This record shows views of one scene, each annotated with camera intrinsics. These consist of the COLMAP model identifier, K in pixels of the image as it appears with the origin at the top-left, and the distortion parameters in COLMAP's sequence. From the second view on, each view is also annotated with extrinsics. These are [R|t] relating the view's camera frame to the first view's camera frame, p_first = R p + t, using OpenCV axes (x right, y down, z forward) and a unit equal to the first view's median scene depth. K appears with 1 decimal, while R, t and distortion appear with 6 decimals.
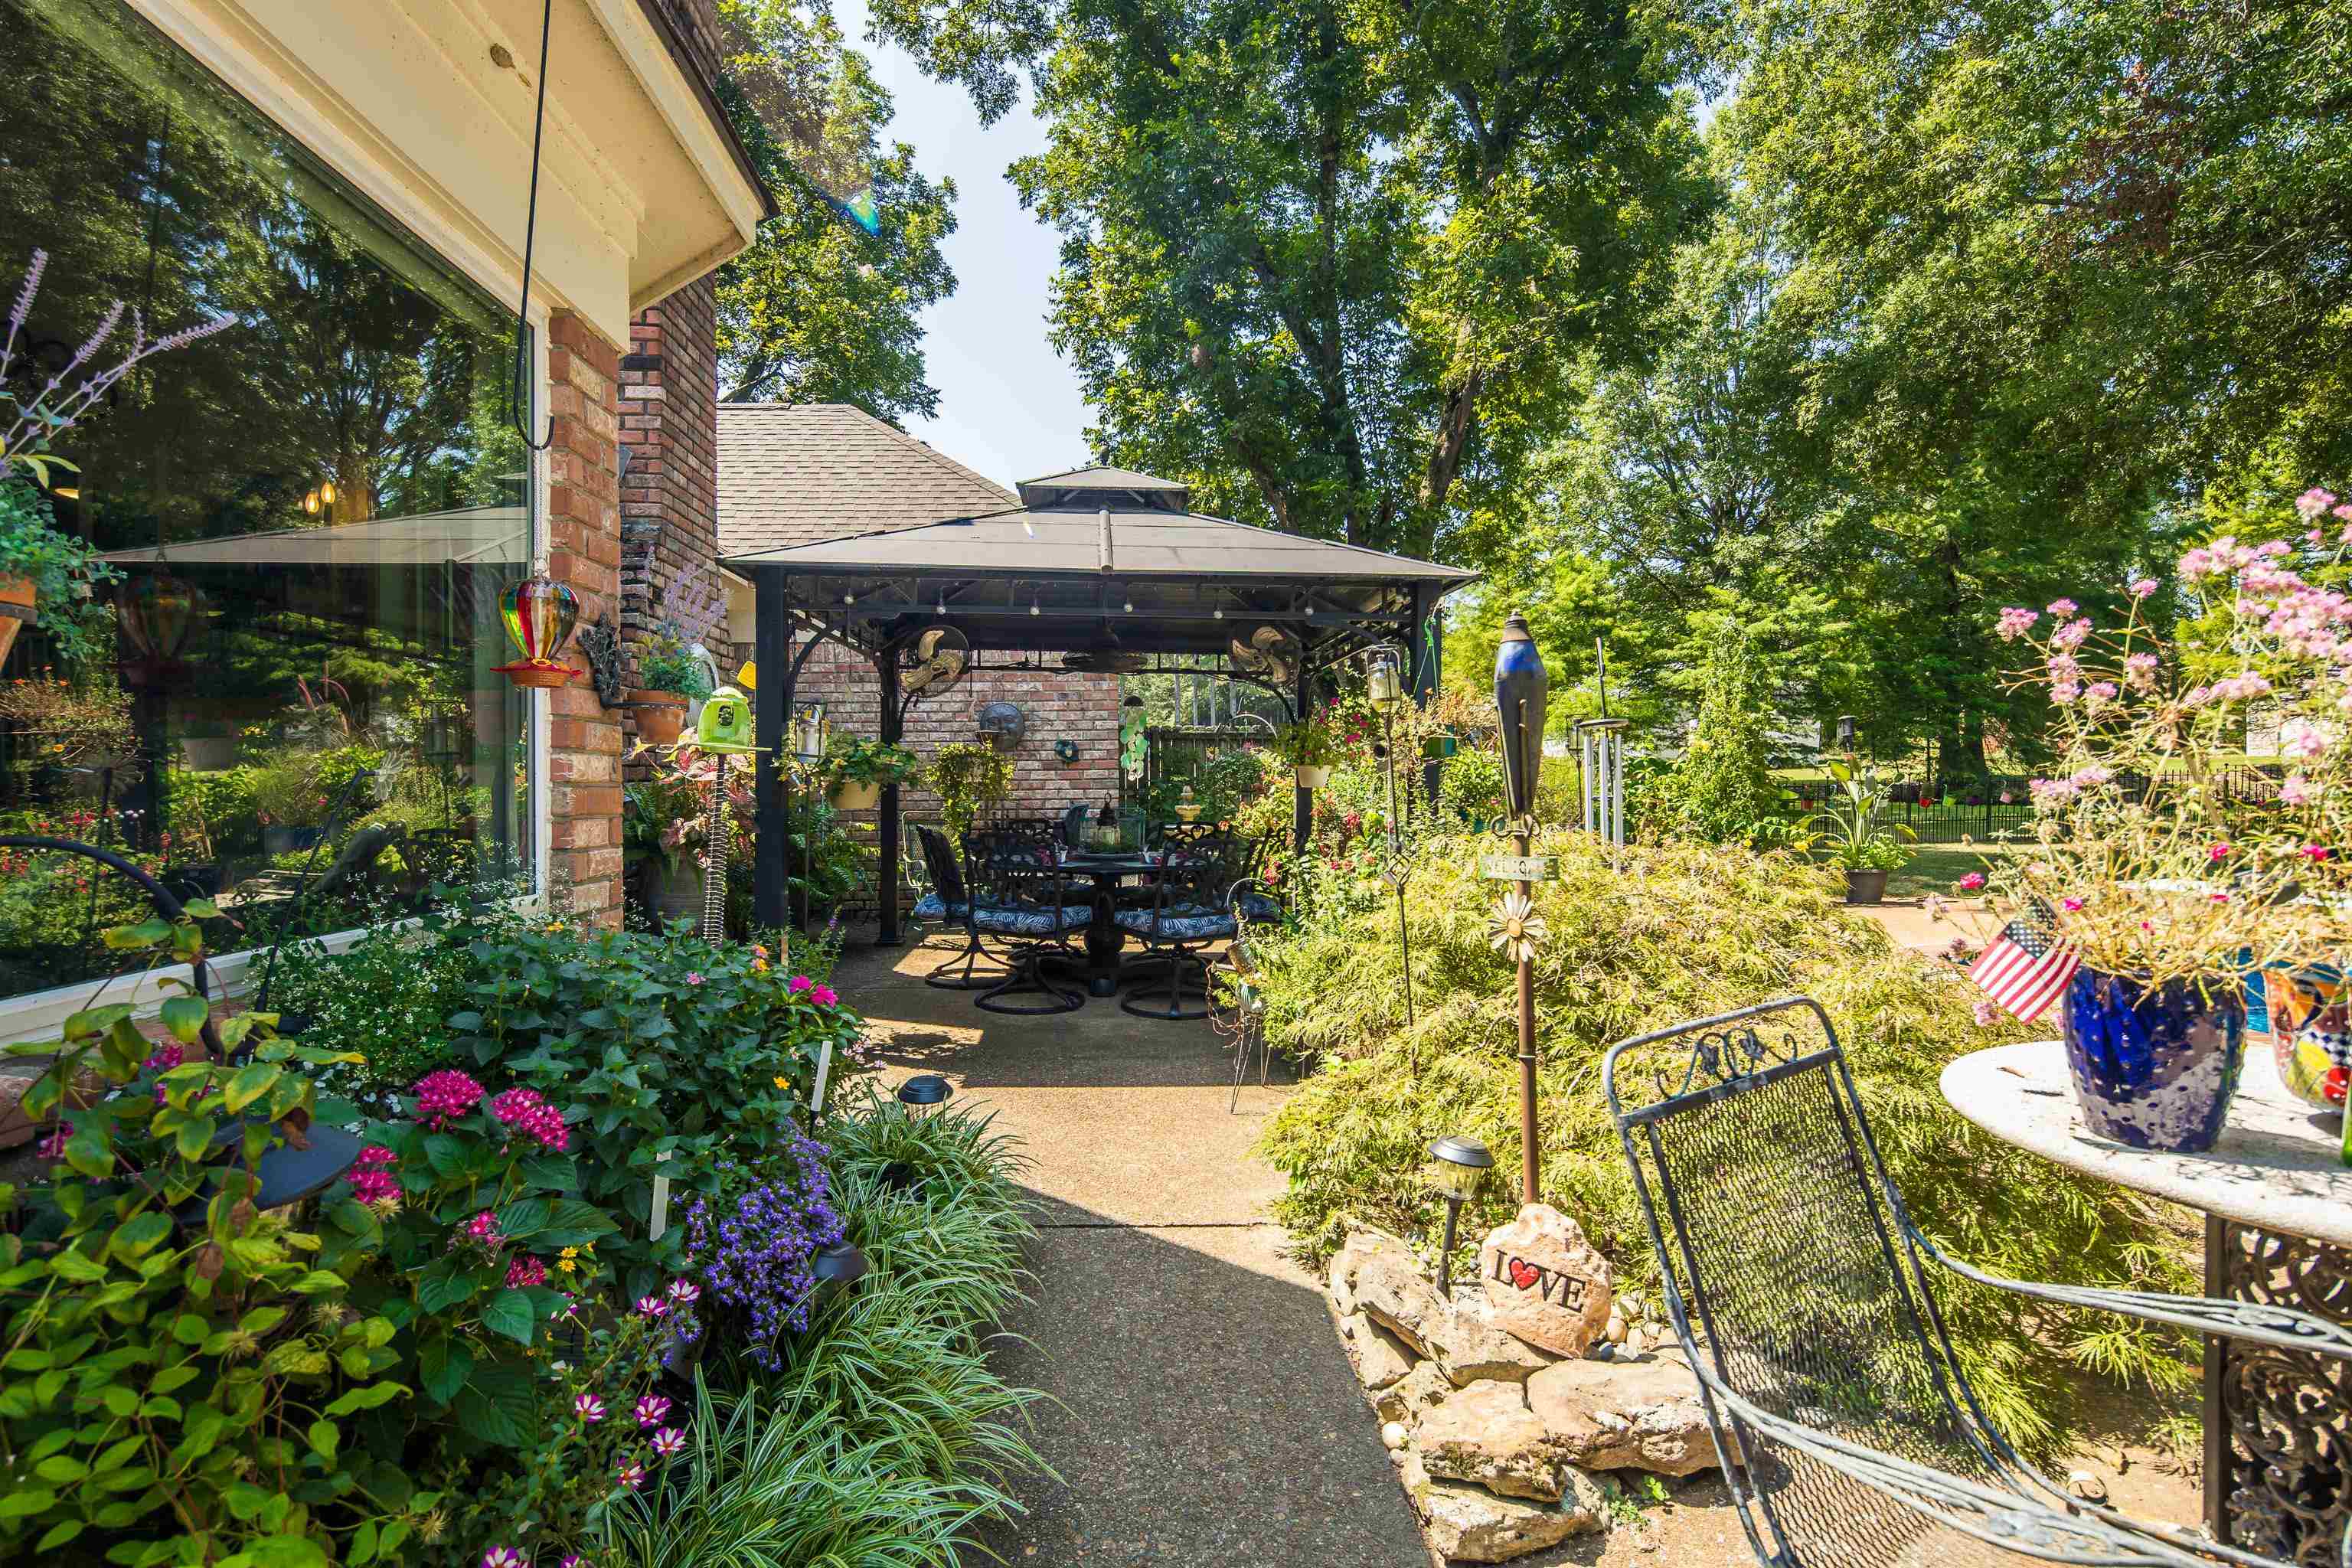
lens RADIAL K [[1116.7, 0, 1155.7], [0, 1116.7, 779.8], [0, 0, 1]] dist [-0.002208, 0.000148]
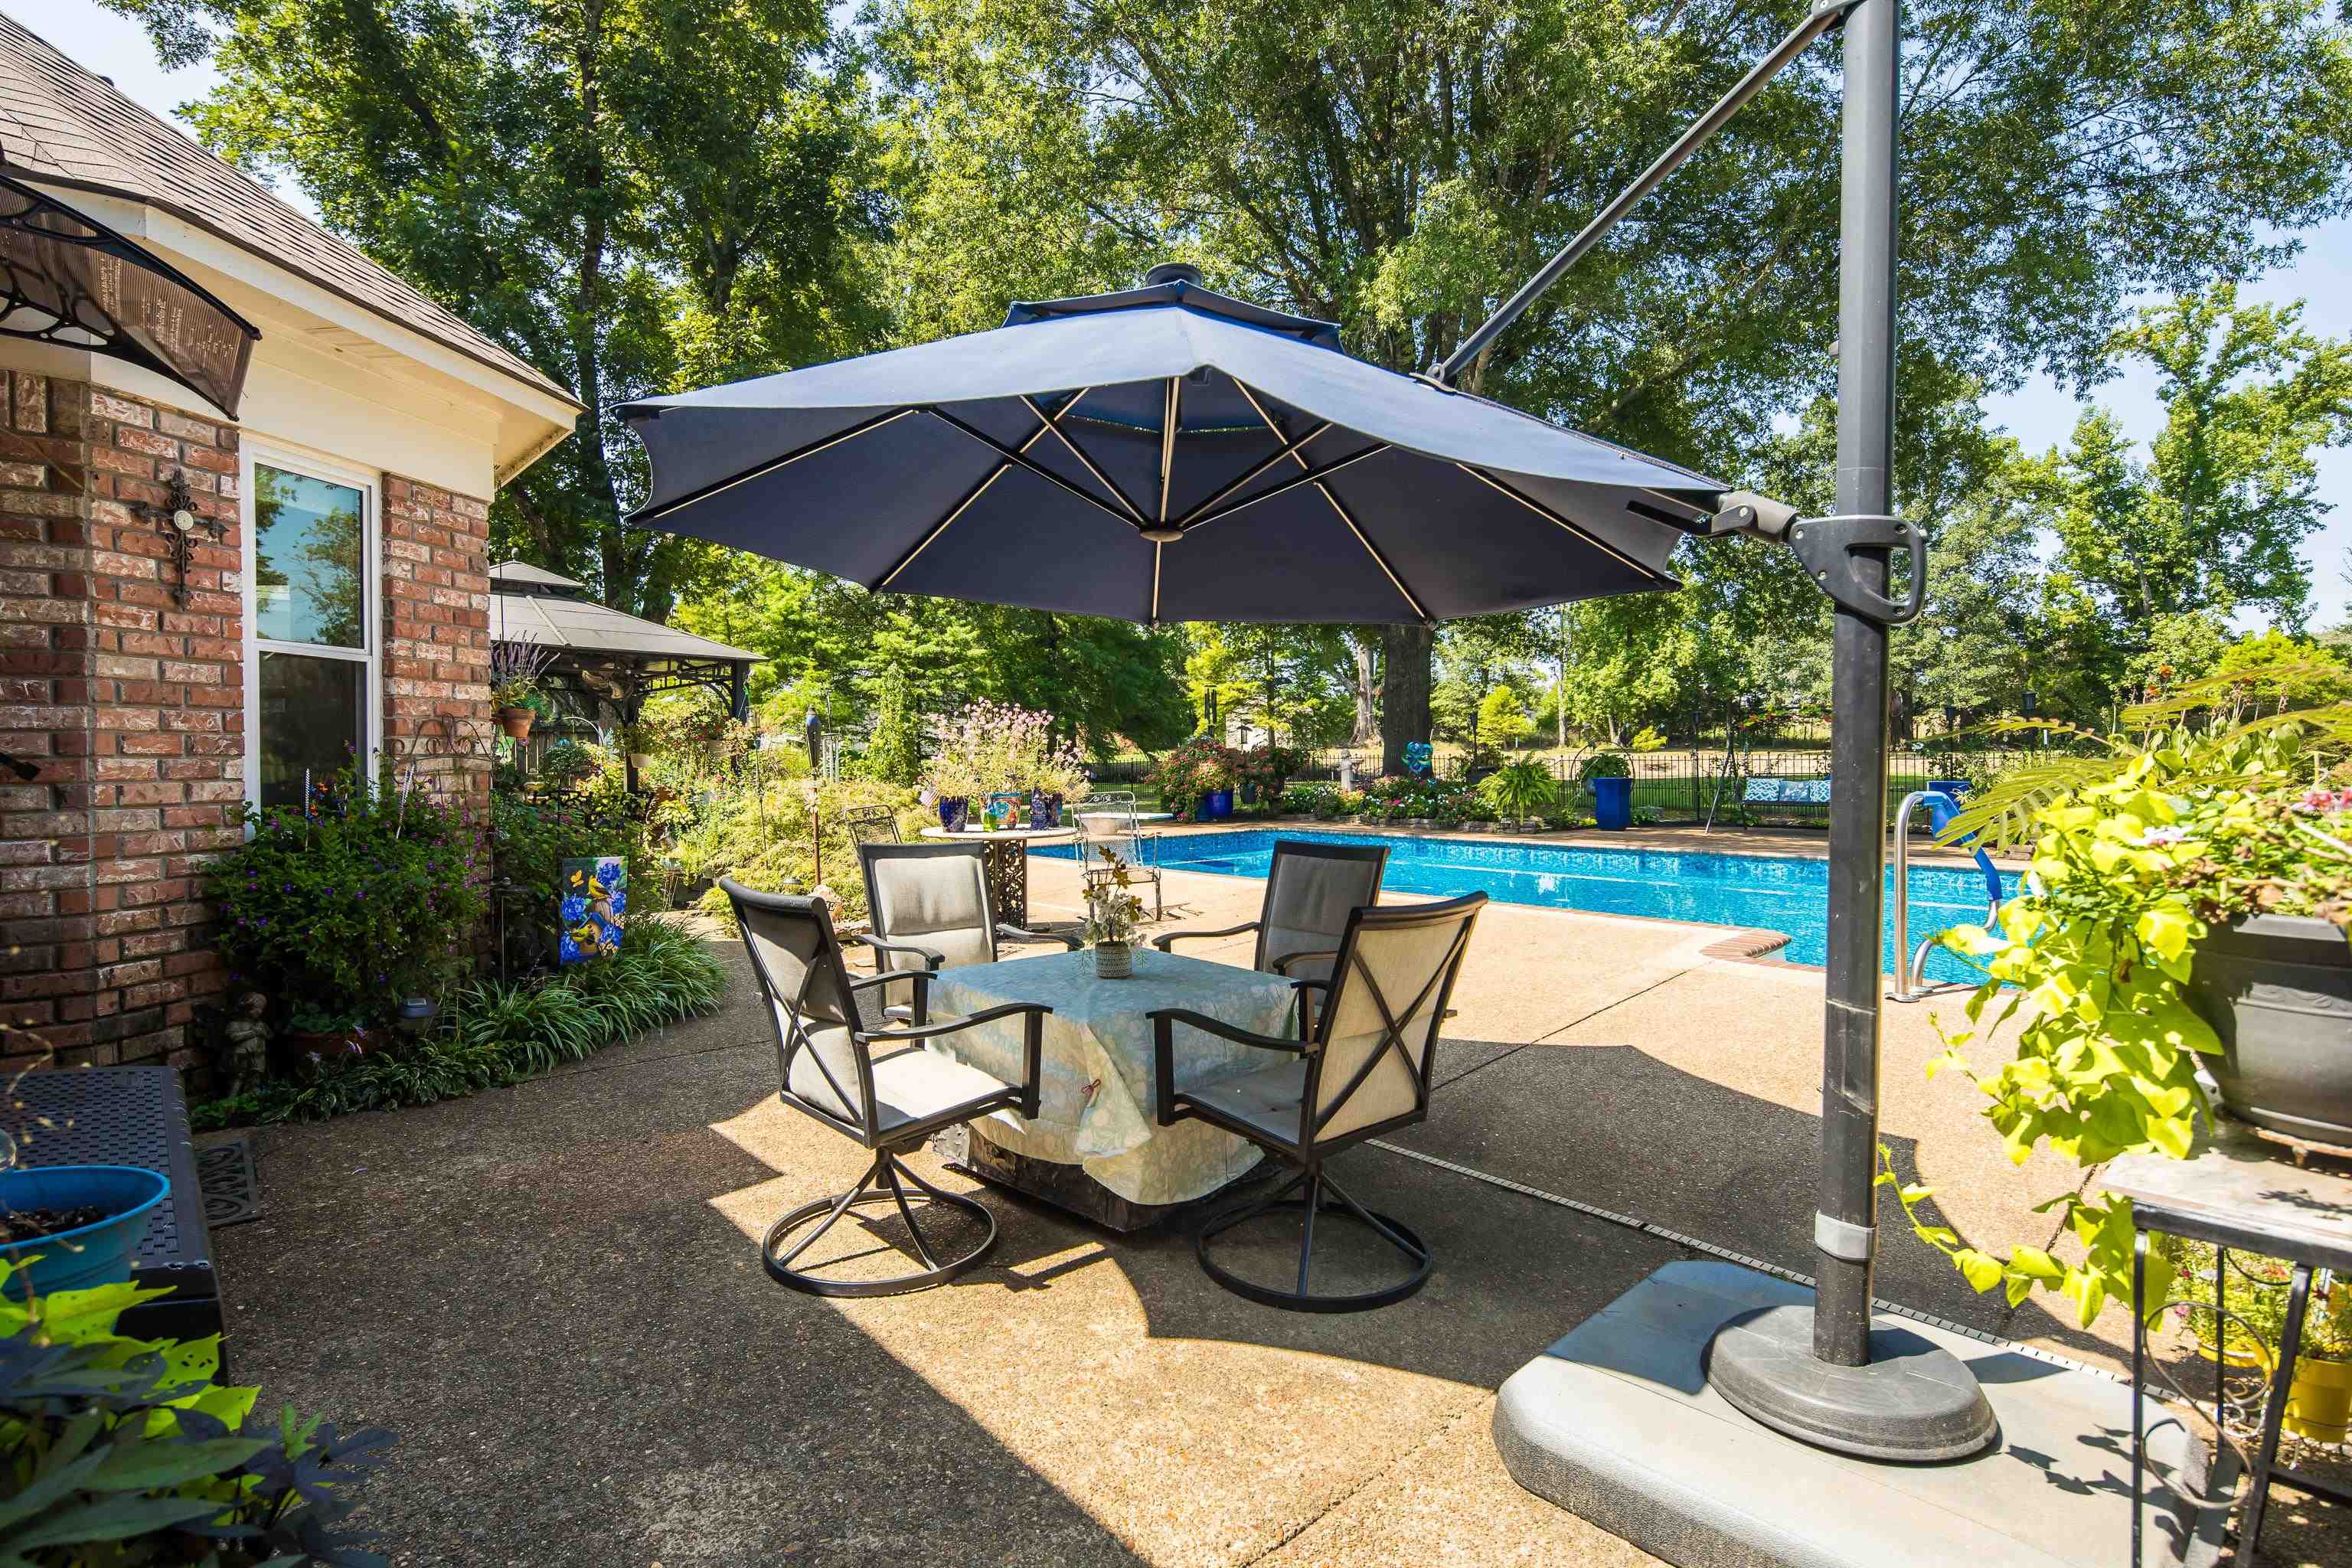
lens RADIAL K [[1116.7, 0, 1162.2], [0, 1116.7, 781.0], [0, 0, 1]] dist [-0.002208, 0.000148]
pose [[0.768978, -0.012327, 0.639157, -0.074276], [0.006261, 0.999911, 0.011752, 0.002907], [-0.639245, -0.005035, 0.768987, -0.164433]]
